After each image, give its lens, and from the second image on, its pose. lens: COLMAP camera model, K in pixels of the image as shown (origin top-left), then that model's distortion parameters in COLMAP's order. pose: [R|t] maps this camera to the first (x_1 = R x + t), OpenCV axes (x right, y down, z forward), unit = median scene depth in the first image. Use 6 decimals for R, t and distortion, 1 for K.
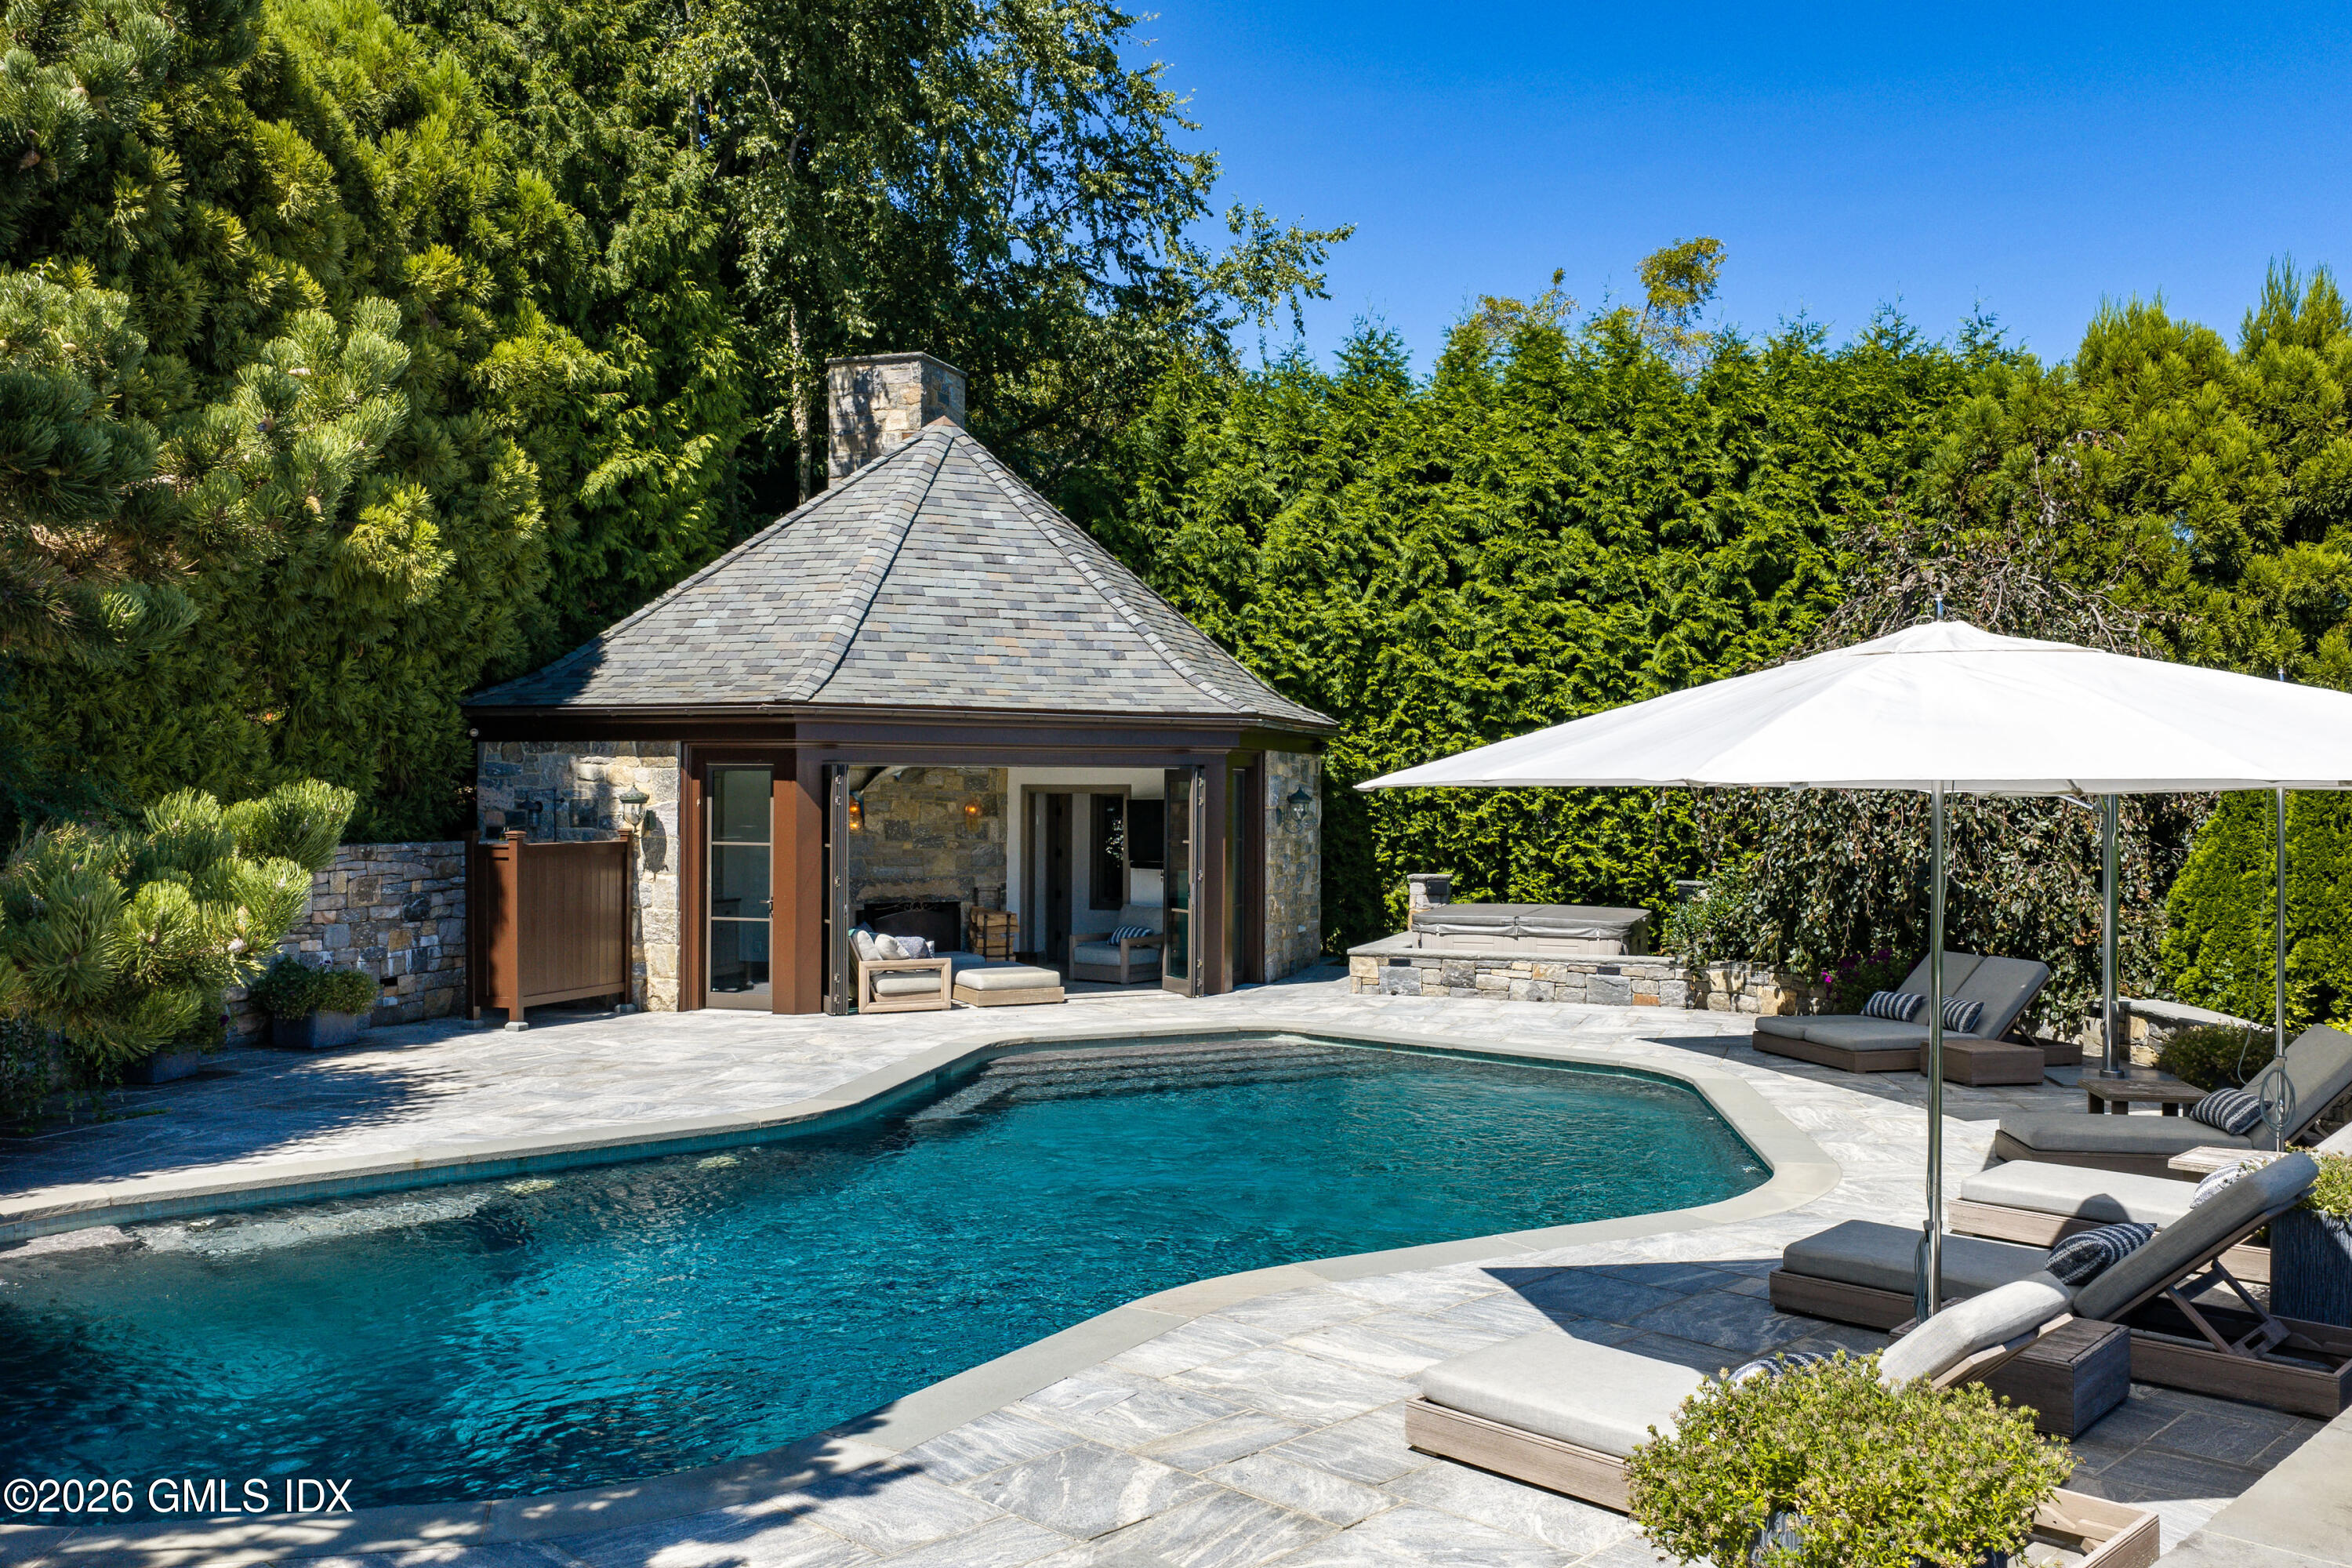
lens RADIAL K [[1961.1, 0, 1178.9], [0, 1961.1, 765.0], [0, 0, 1]] dist [-0.000946, -0.002361]
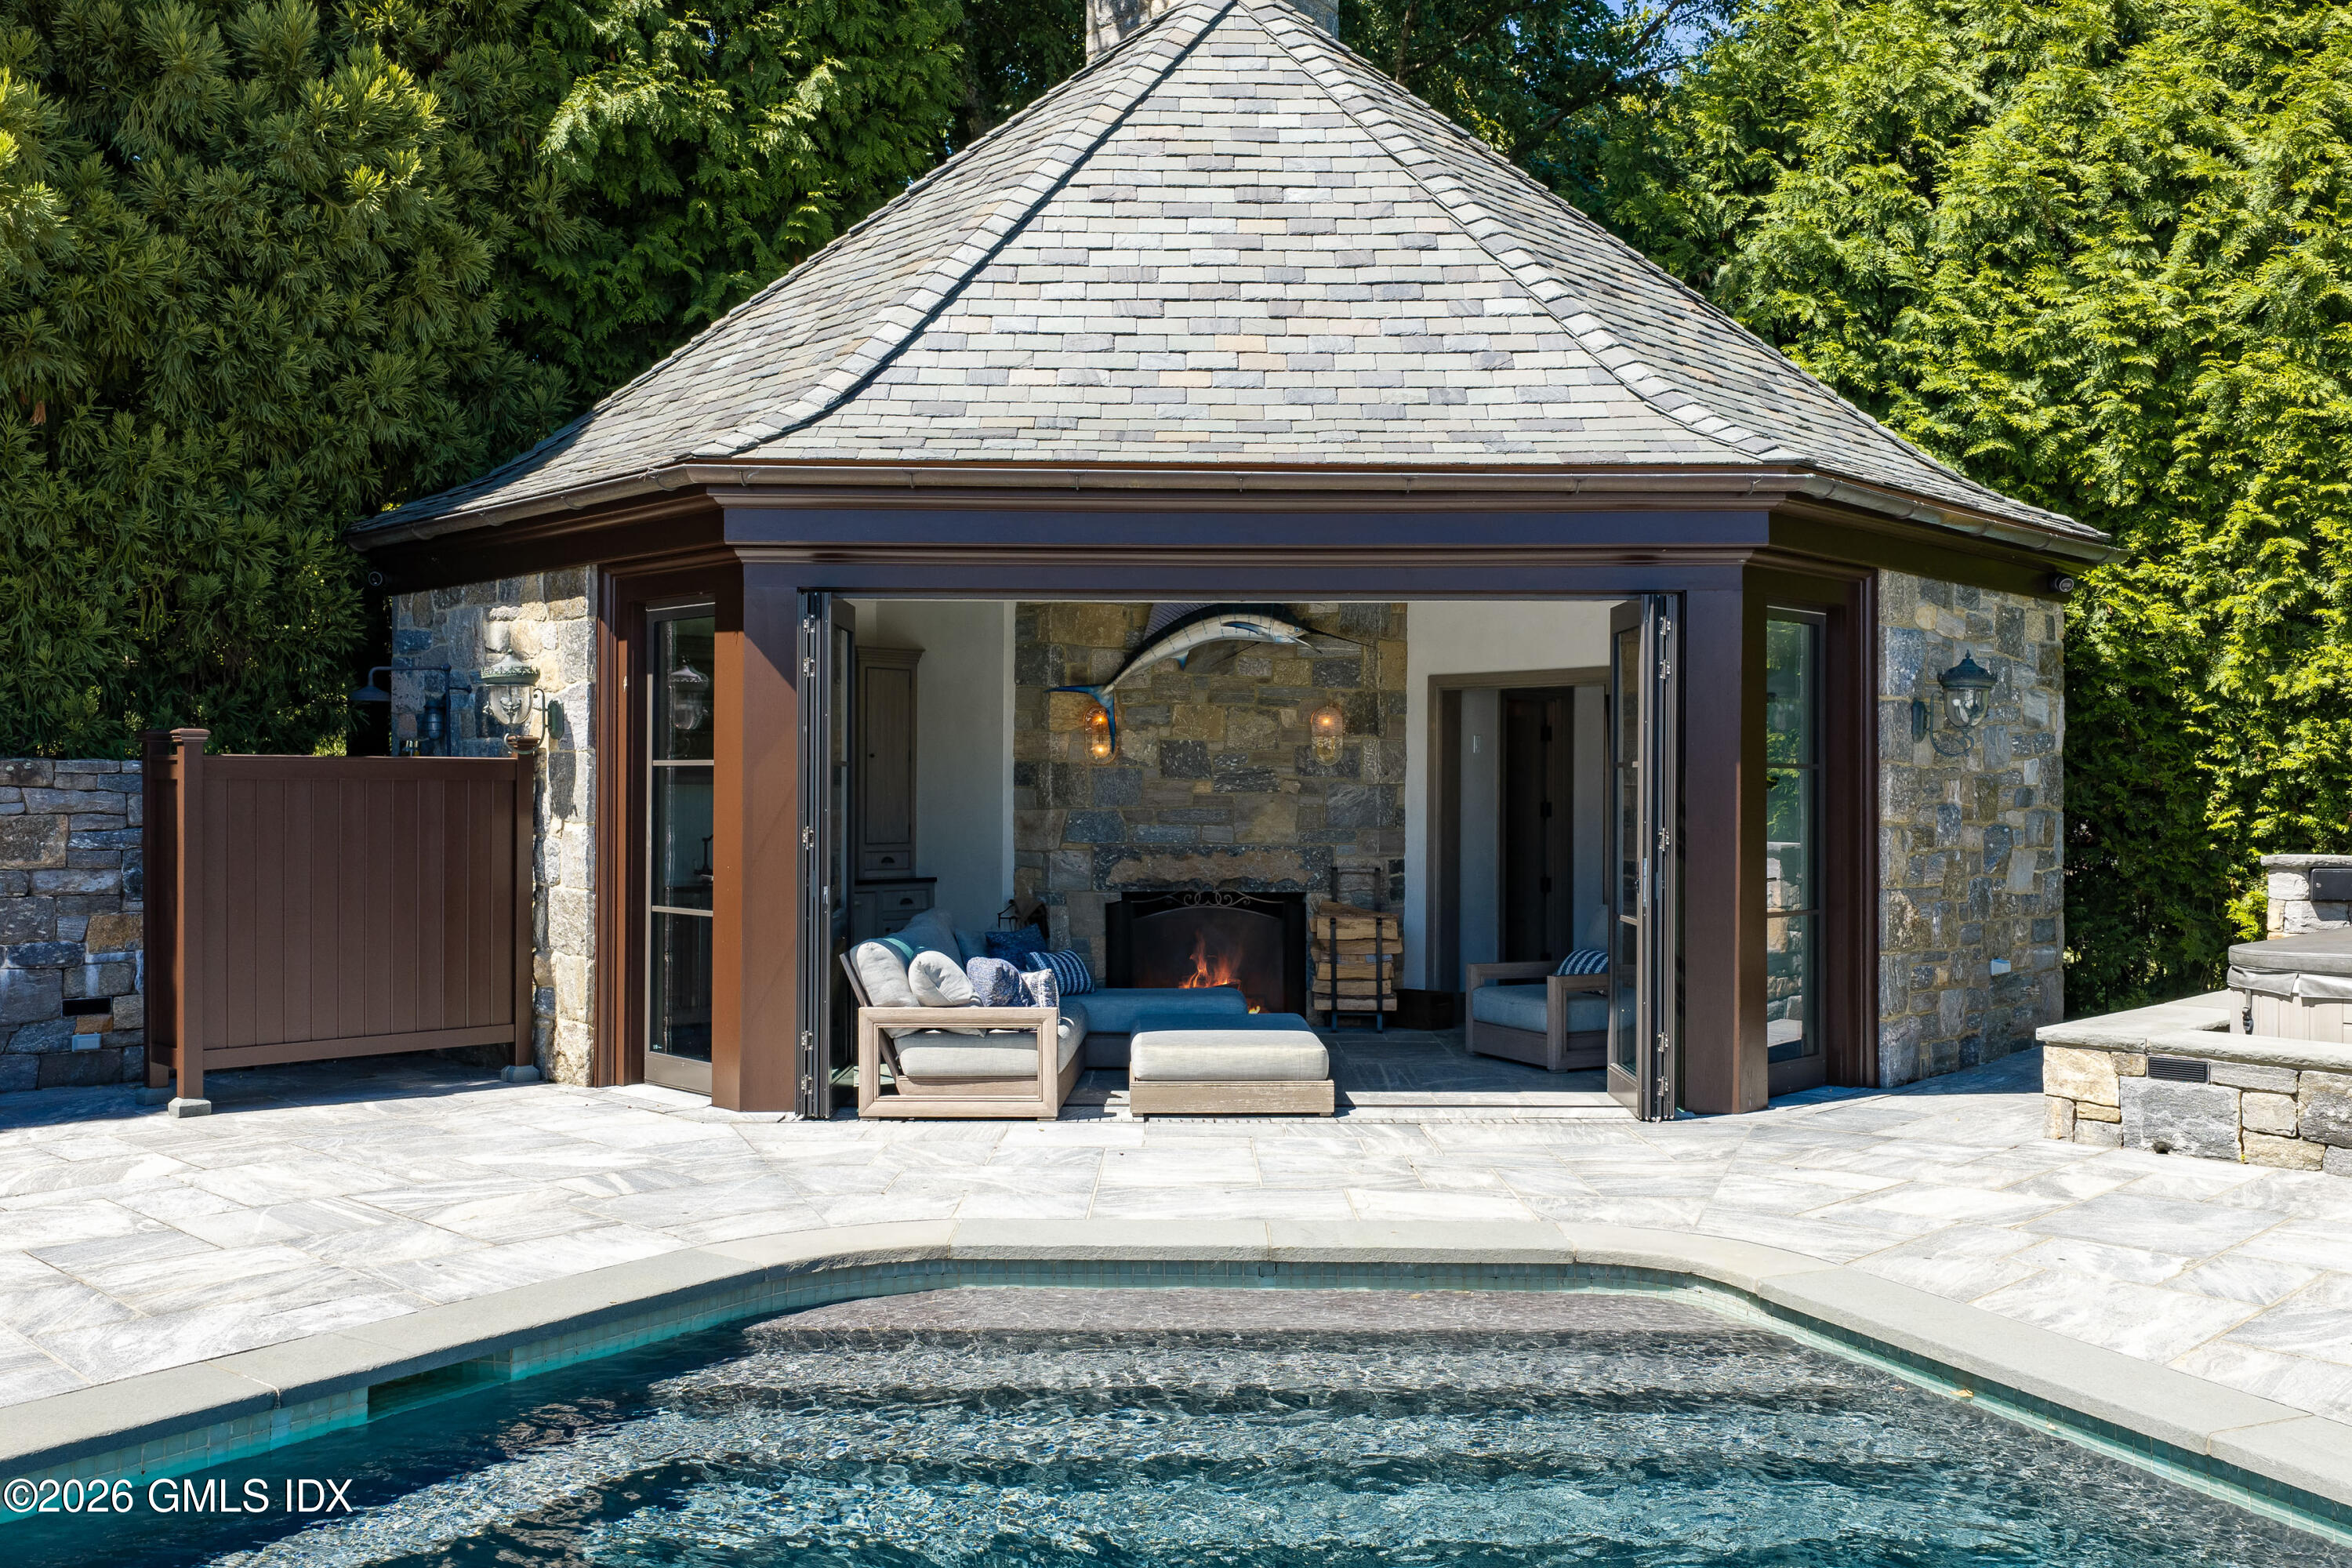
lens RADIAL K [[1961.1, 0, 1178.9], [0, 1961.1, 765.0], [0, 0, 1]] dist [-0.000946, -0.002361]
pose [[0.895712, -0.006716, -0.444584, 0.091801], [0.006820, 0.999976, -0.001367, 0.033580], [0.444583, -0.001808, 0.895736, 0.478923]]
